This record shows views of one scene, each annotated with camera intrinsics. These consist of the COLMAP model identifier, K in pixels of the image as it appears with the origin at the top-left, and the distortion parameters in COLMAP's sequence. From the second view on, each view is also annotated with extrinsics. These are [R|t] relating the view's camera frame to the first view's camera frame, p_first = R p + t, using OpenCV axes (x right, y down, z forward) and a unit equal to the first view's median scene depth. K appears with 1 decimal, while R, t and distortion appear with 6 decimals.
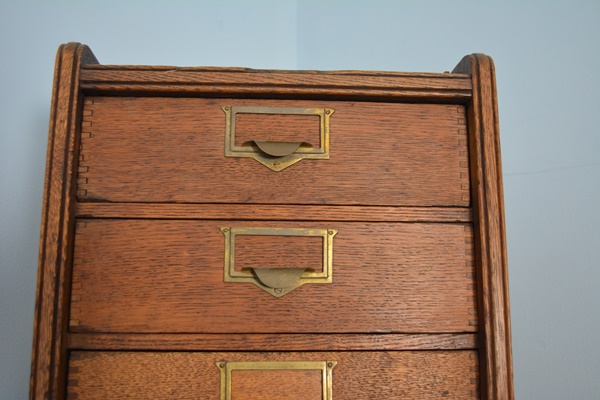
lens RADIAL K [[613.3, 0, 296.5], [0, 613.3, 199.3], [0, 0, 1]] dist [-0.058857, 0.000000]
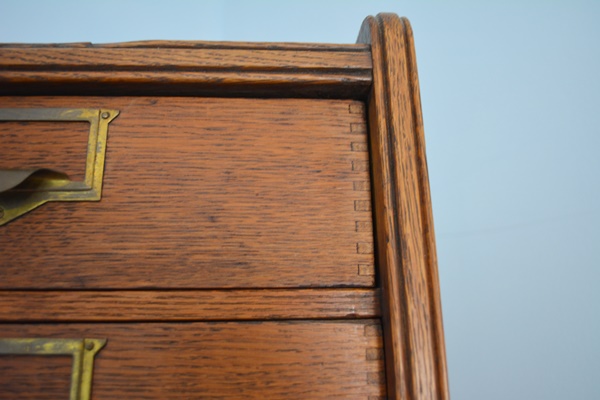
lens RADIAL K [[553.3, 0, 297.4], [0, 553.3, 201.9], [0, 0, 1]] dist [-0.055959, 0.000000]
pose [[0.999678, -0.022835, 0.011082, 0.220606], [0.023999, 0.992503, -0.119837, -0.004478], [-0.008262, 0.120065, 0.992732, 0.543420]]
